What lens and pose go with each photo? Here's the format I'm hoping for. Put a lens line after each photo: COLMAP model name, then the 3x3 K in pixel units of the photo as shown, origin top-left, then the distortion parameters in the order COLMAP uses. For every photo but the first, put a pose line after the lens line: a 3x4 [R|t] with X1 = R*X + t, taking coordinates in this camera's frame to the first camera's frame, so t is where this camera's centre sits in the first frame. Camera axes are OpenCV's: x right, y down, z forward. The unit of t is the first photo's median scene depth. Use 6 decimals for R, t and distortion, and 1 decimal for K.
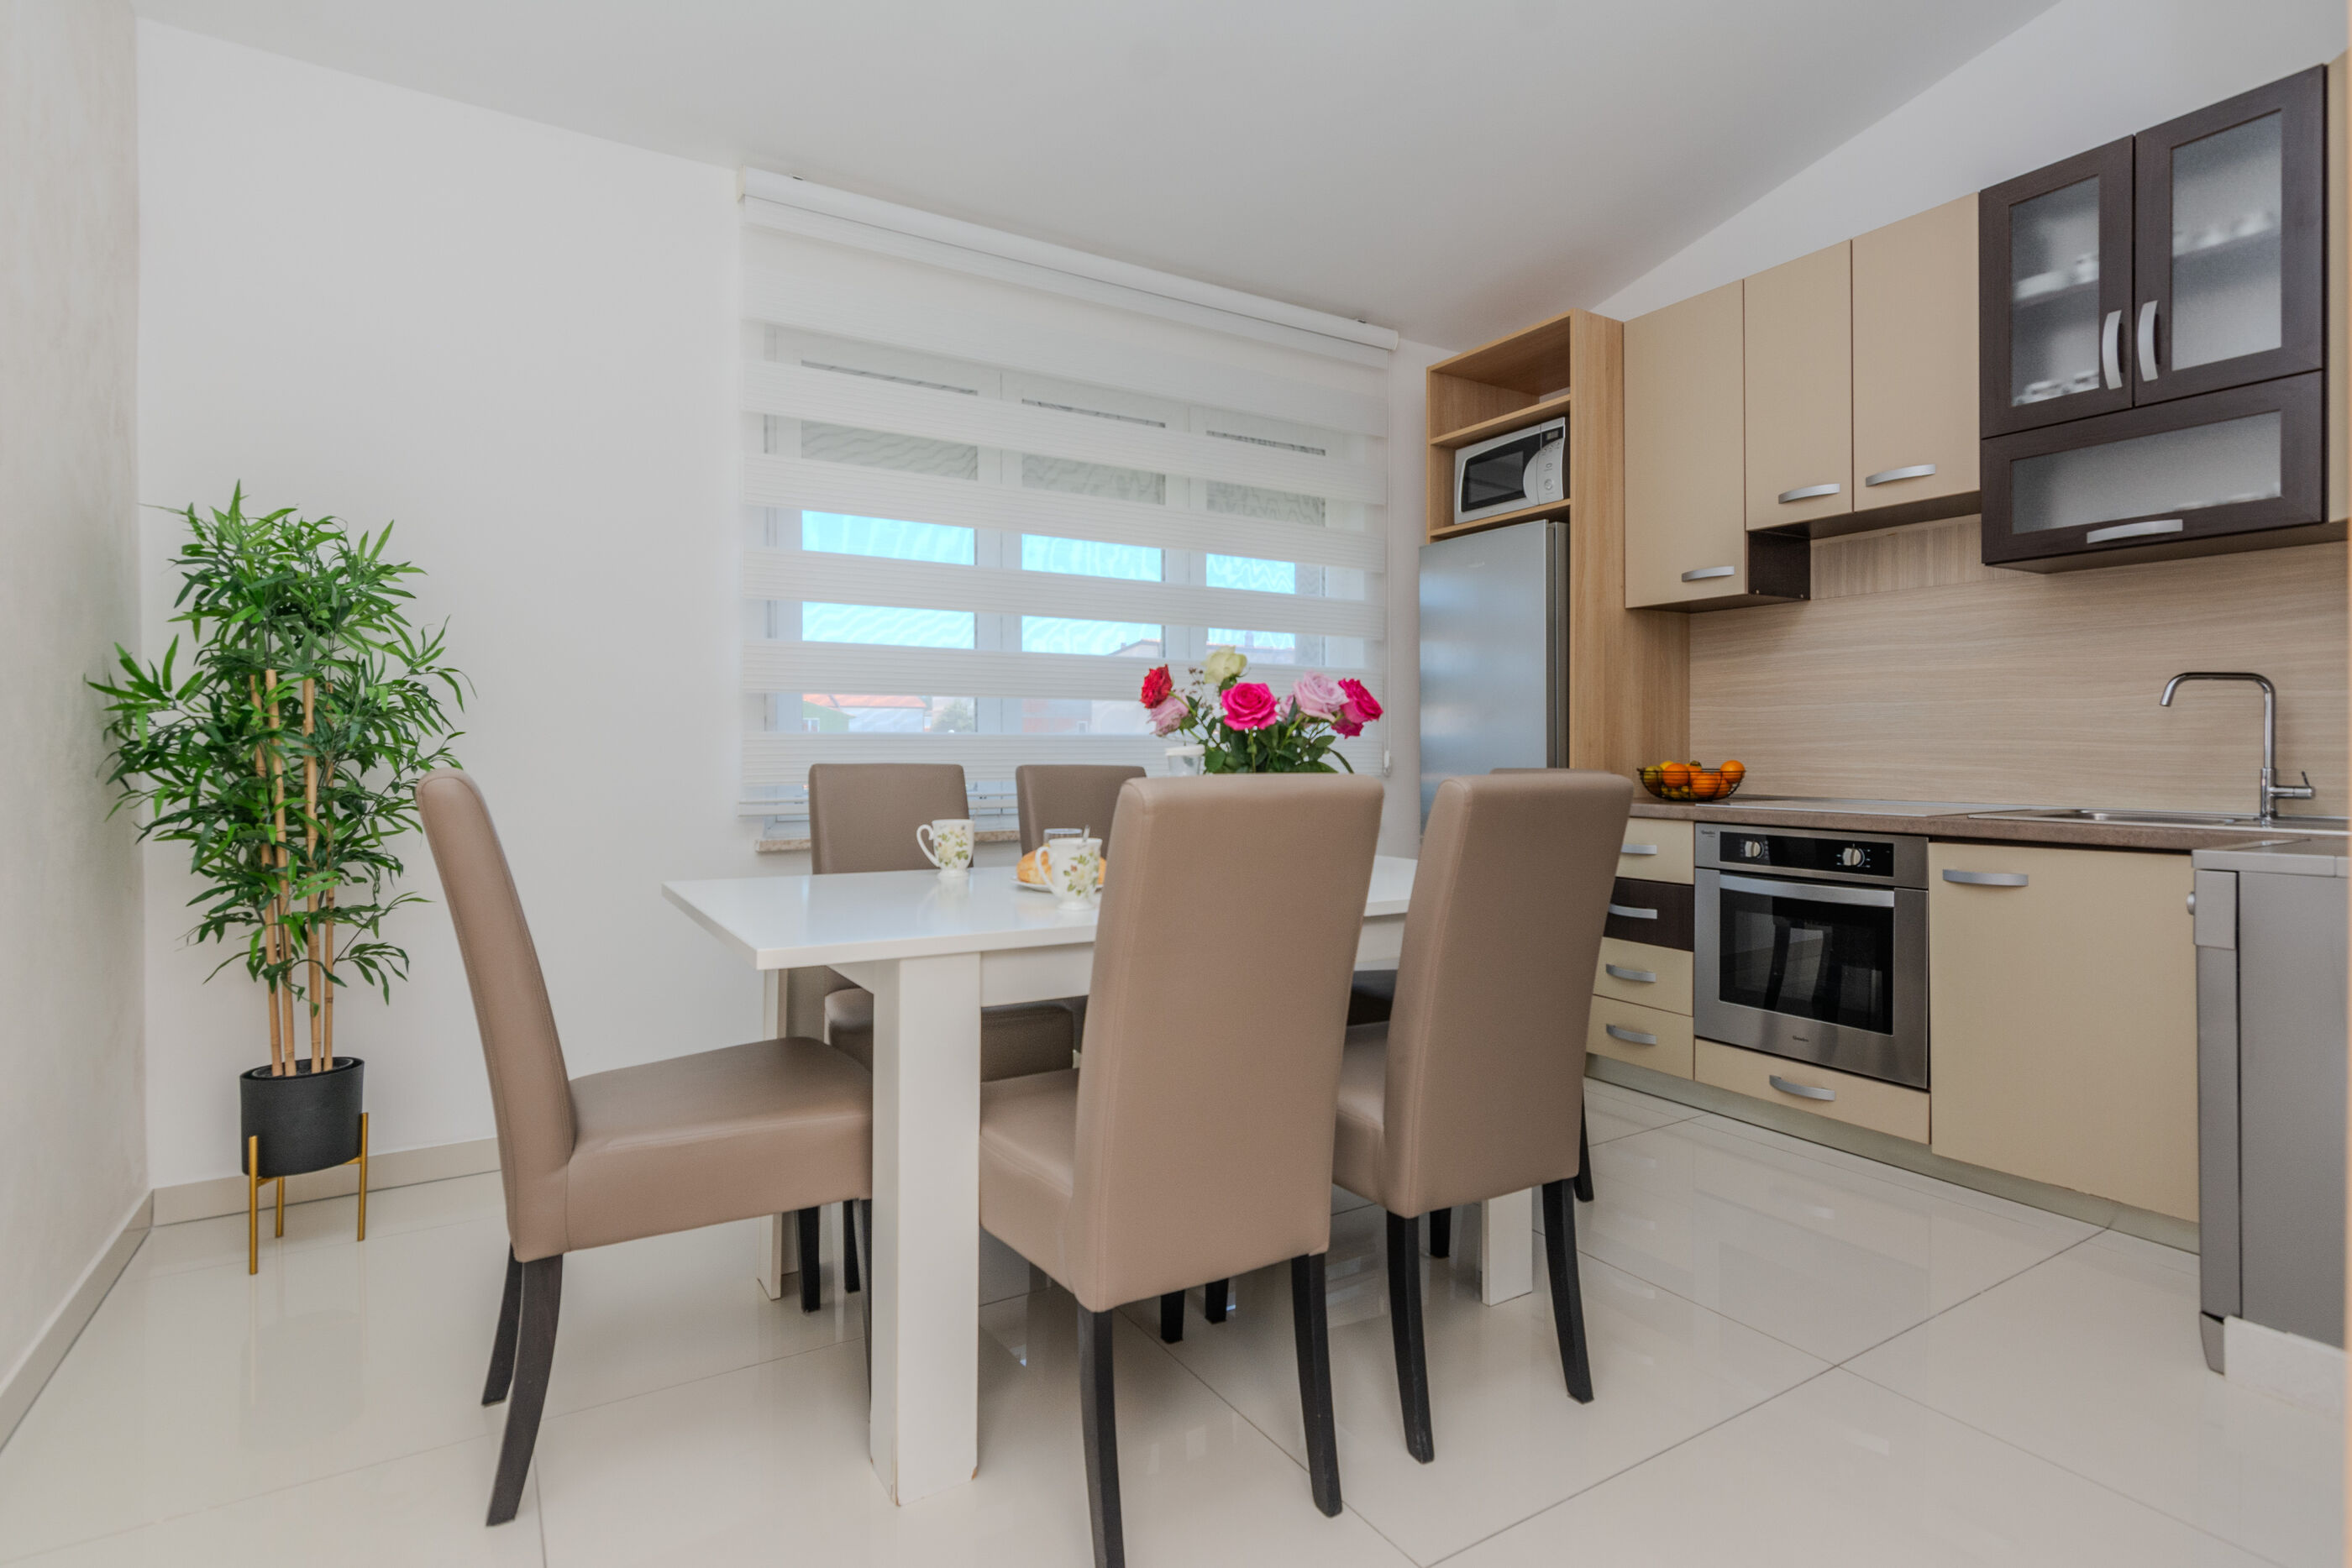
lens RADIAL K [[1144.2, 0, 1169.3], [0, 1144.2, 755.5], [0, 0, 1]] dist [0.000905, 0.000603]
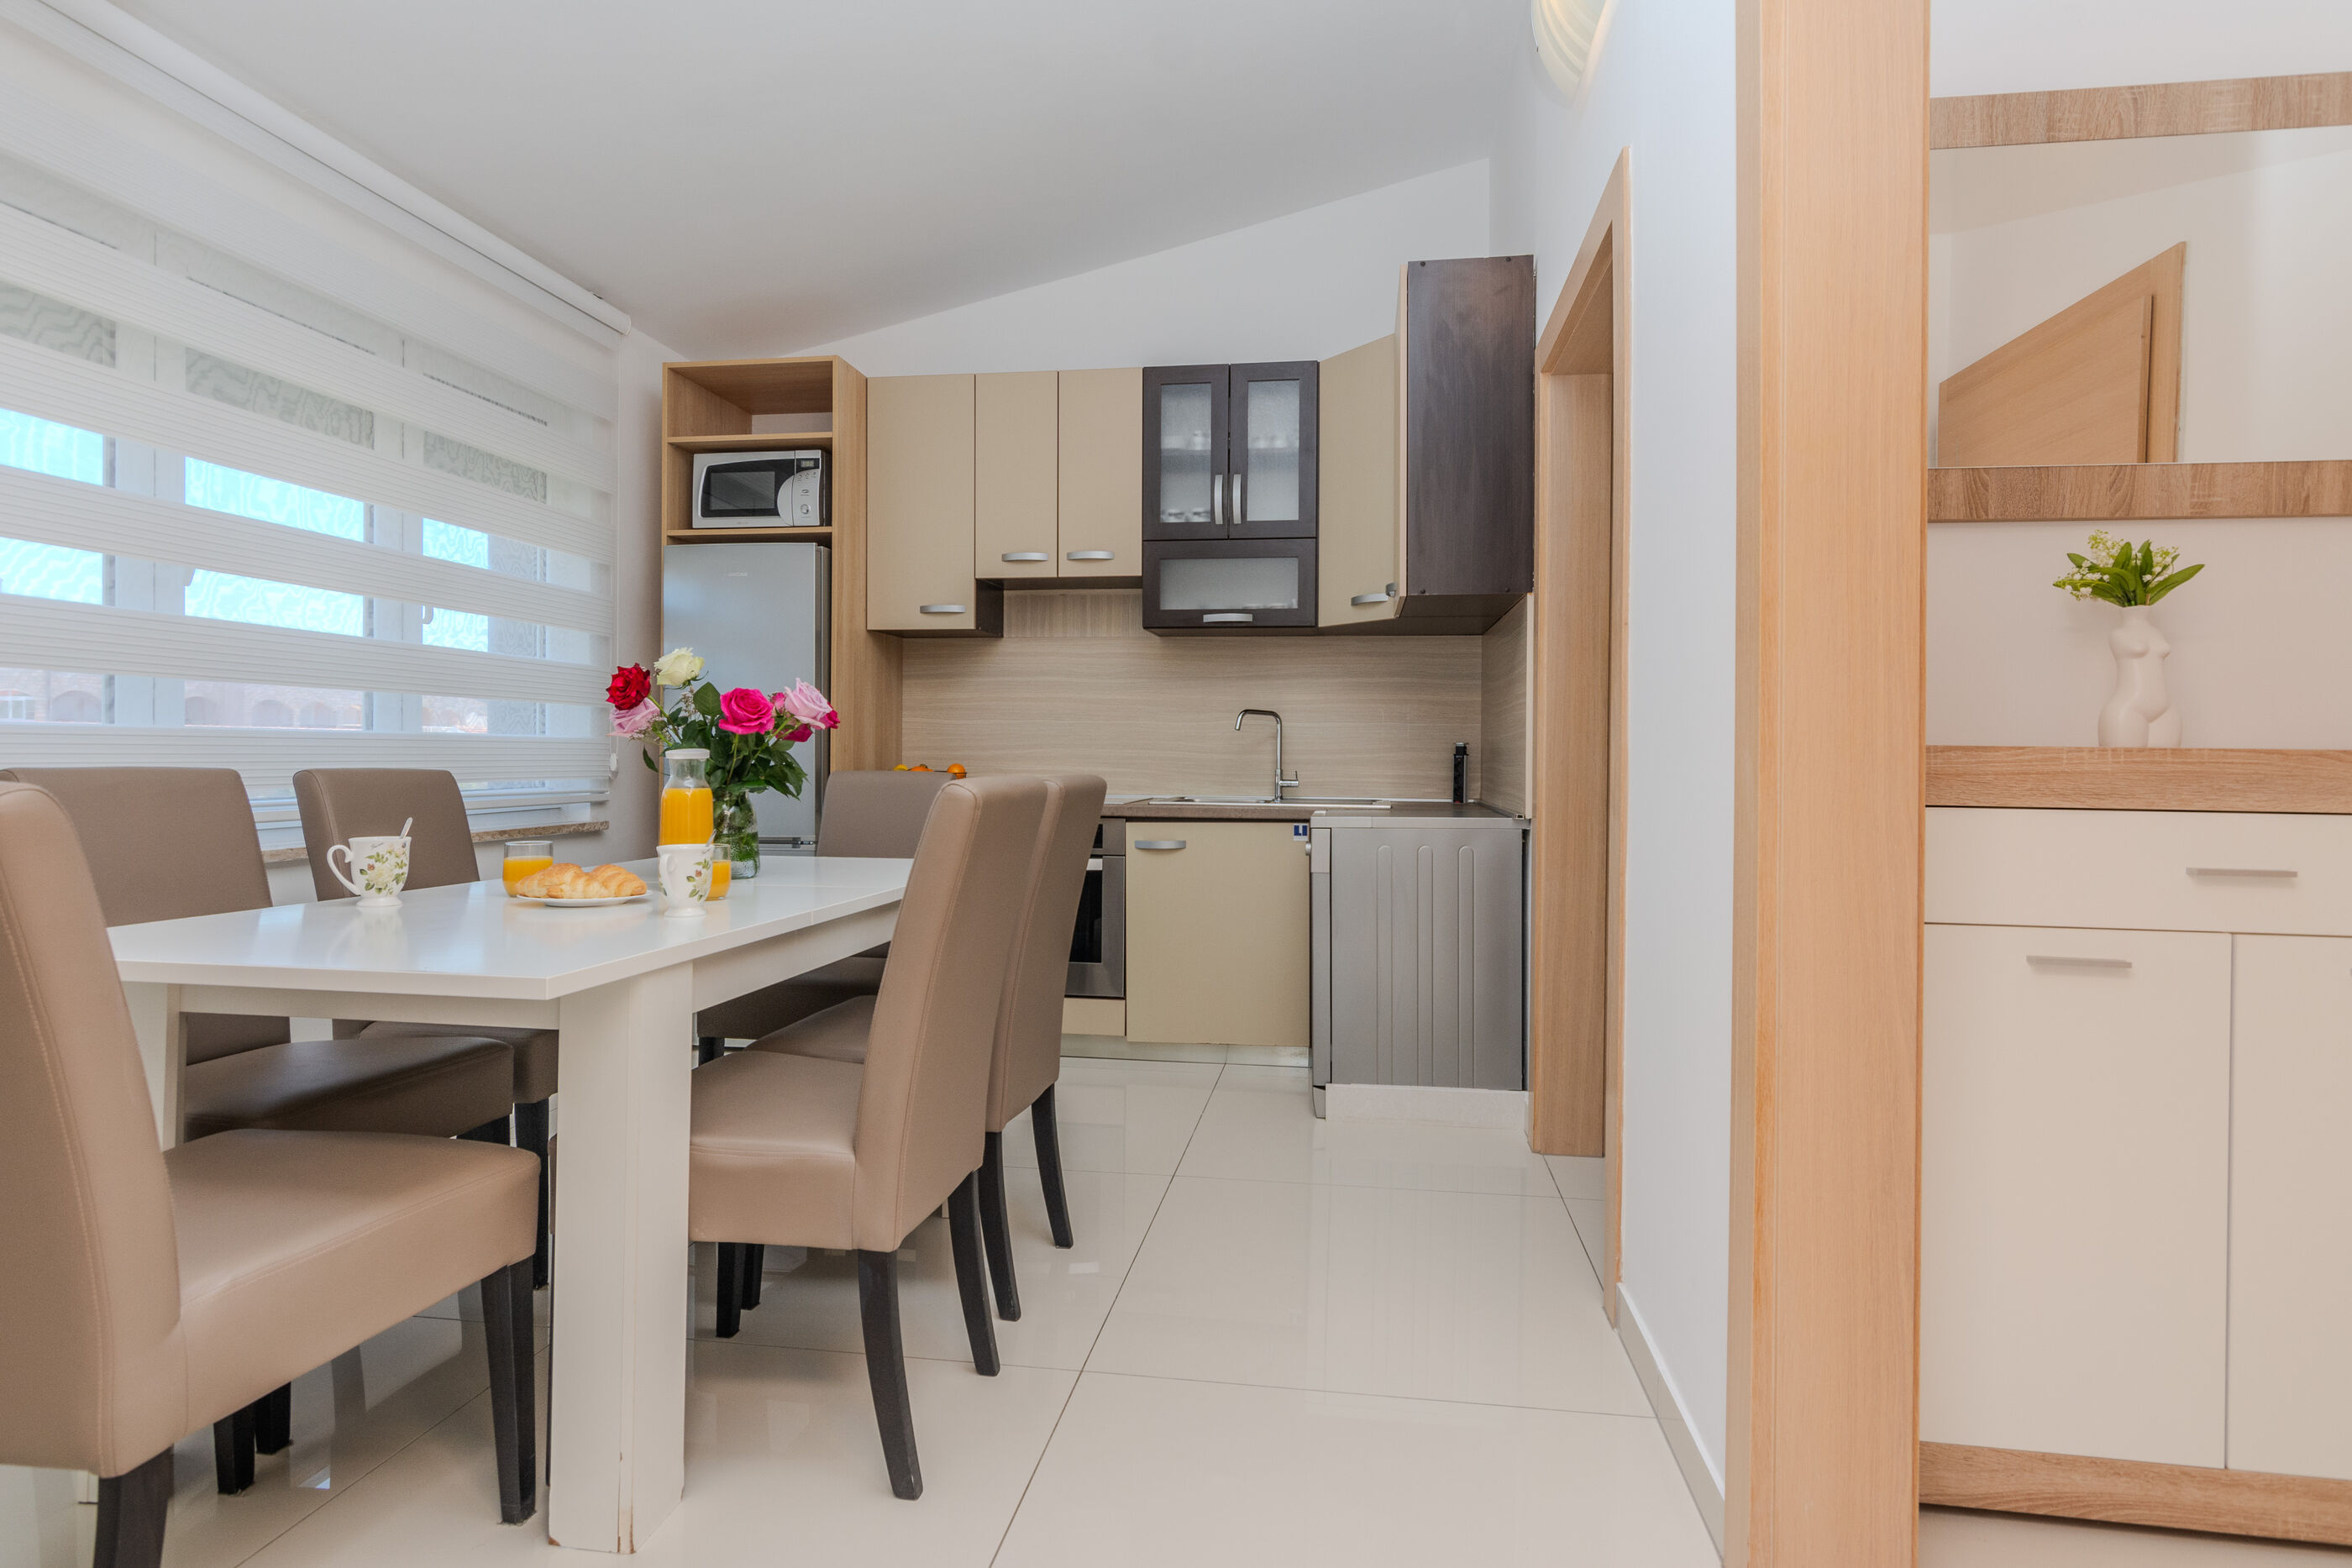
lens RADIAL K [[1156.3, 0, 1191.2], [0, 1156.3, 762.0], [0, 0, 1]] dist [-0.000542, -0.000281]
pose [[0.636809, 0.002550, 0.771017, -0.320537], [-0.004393, 0.999990, 0.000321, 0.000647], [-0.771009, -0.003591, 0.636814, 0.025231]]
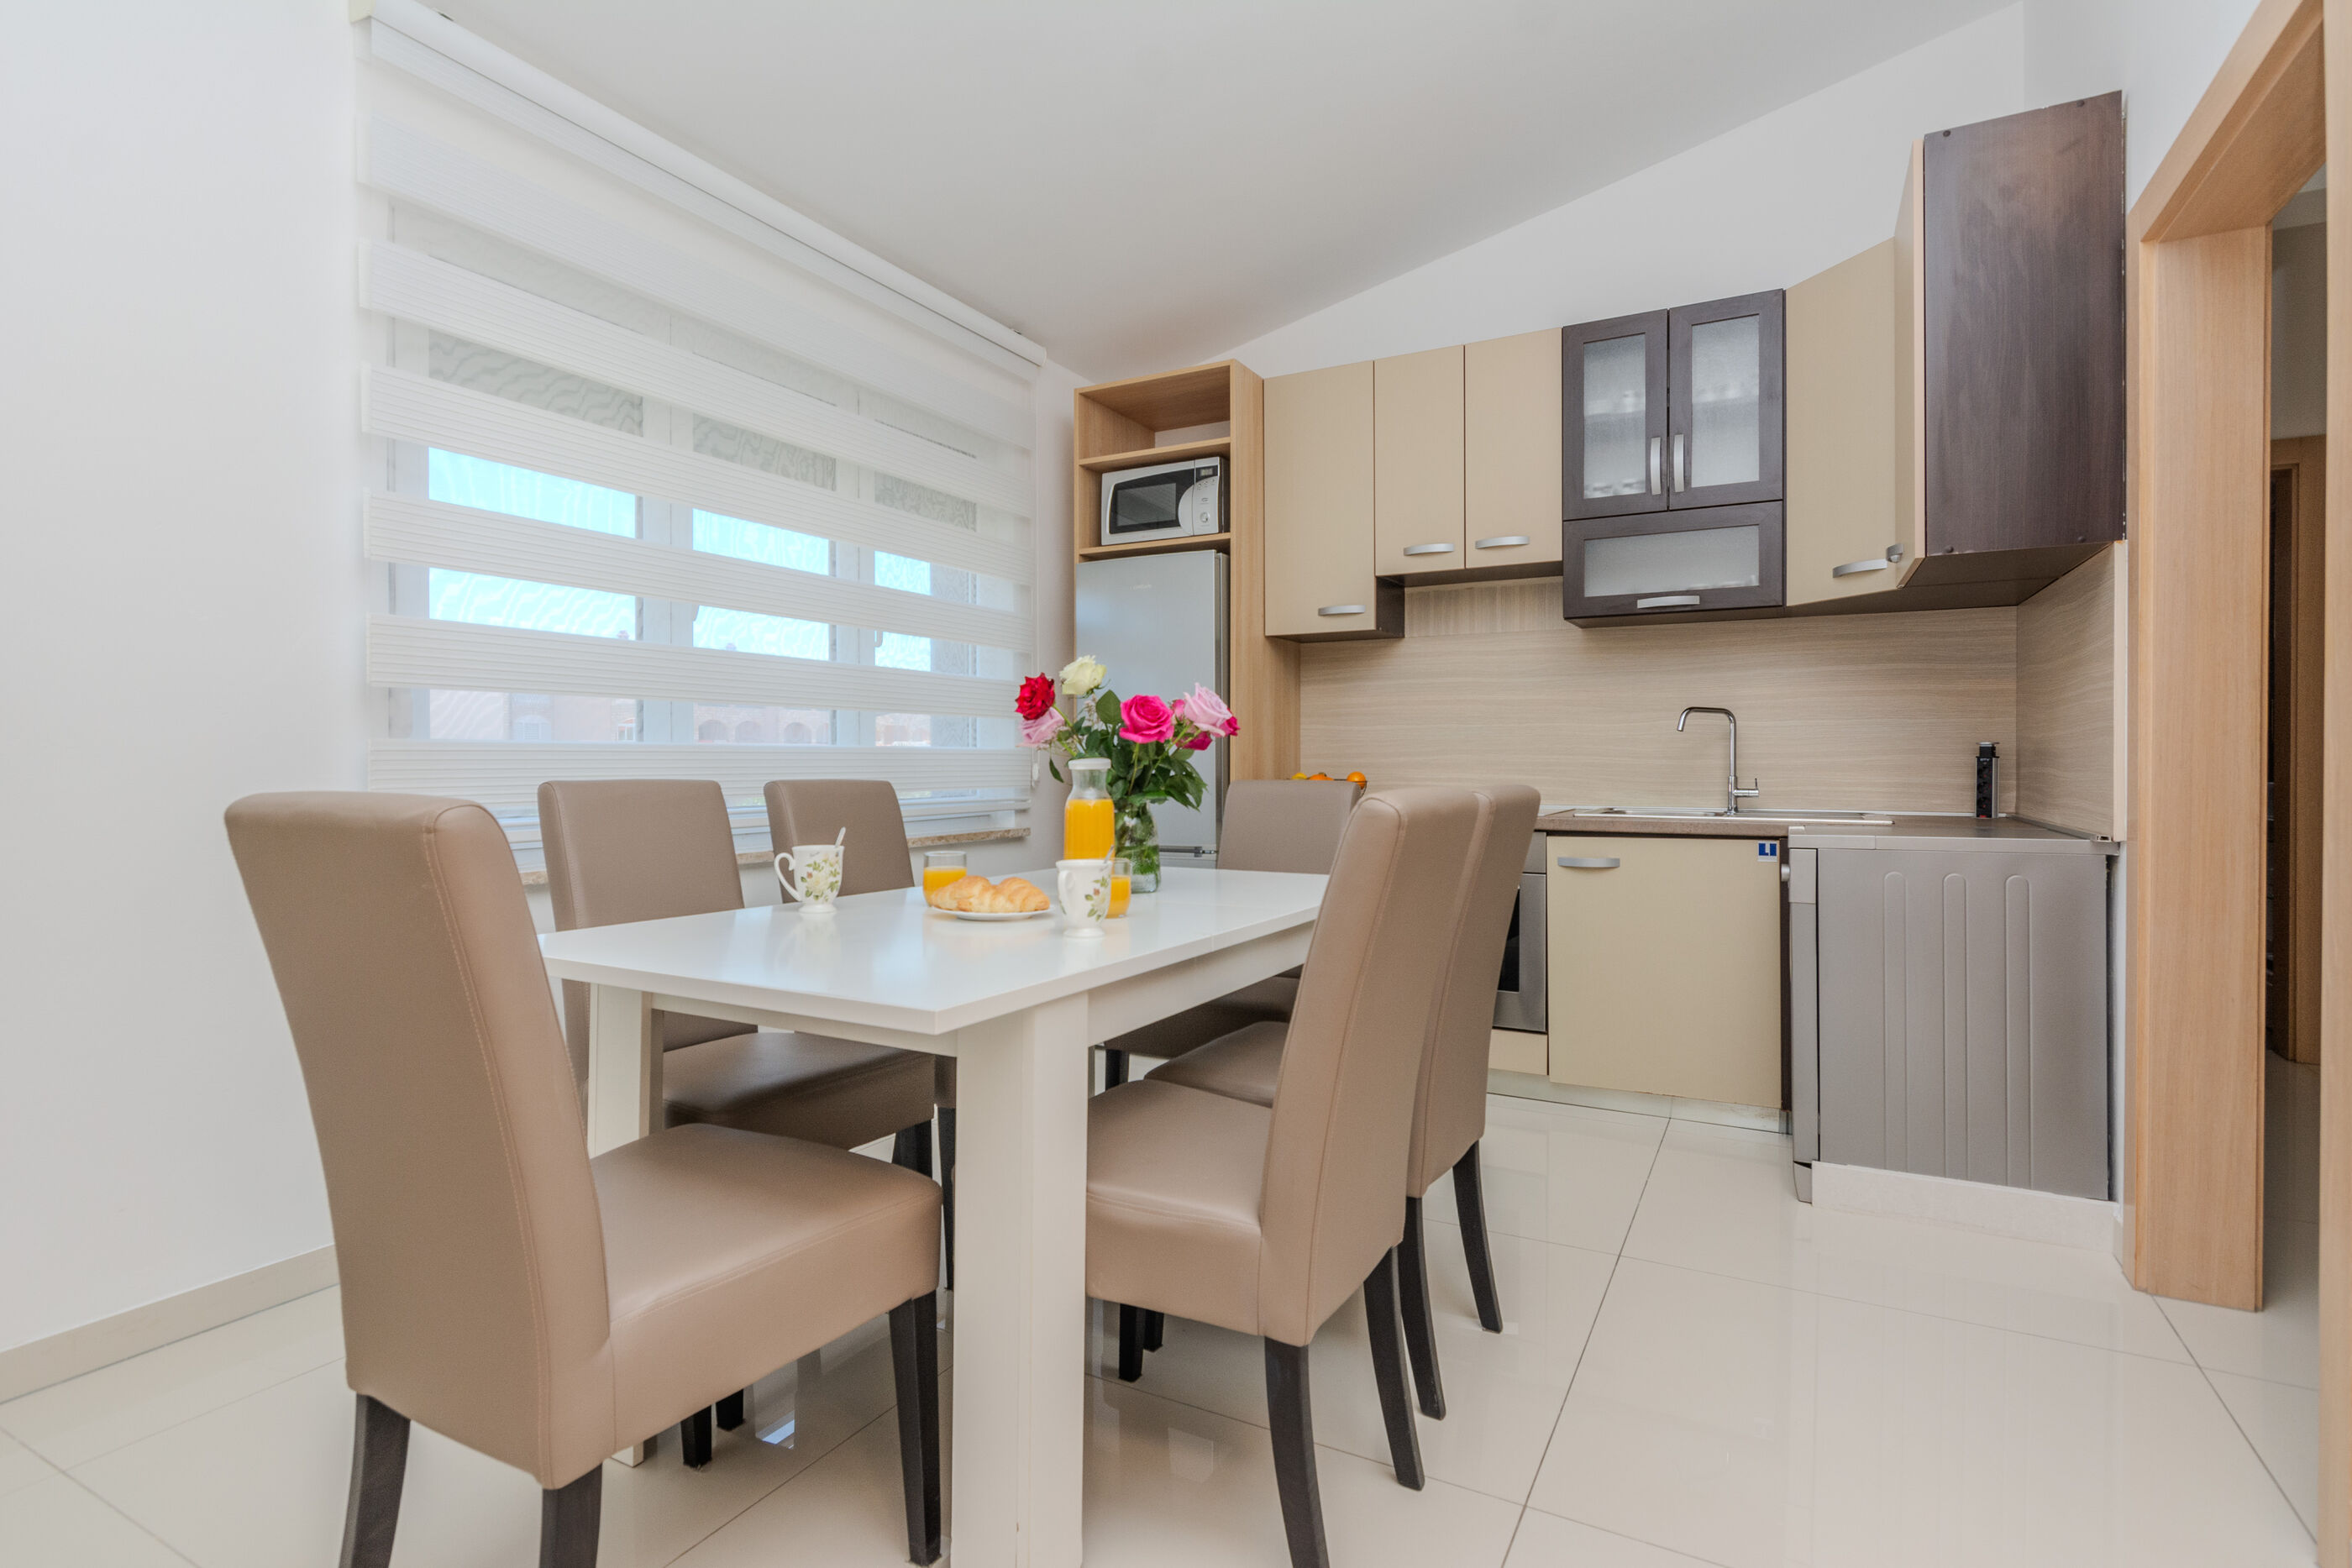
lens RADIAL K [[1137.0, 0, 1163.7], [0, 1137.0, 768.4], [0, 0, 1]] dist [-0.001327, 0.000384]
pose [[0.868018, -0.001837, 0.496530, -0.270929], [0.002004, 0.999998, 0.000195, -0.000152], [-0.496529, 0.000825, 0.868020, 0.101605]]
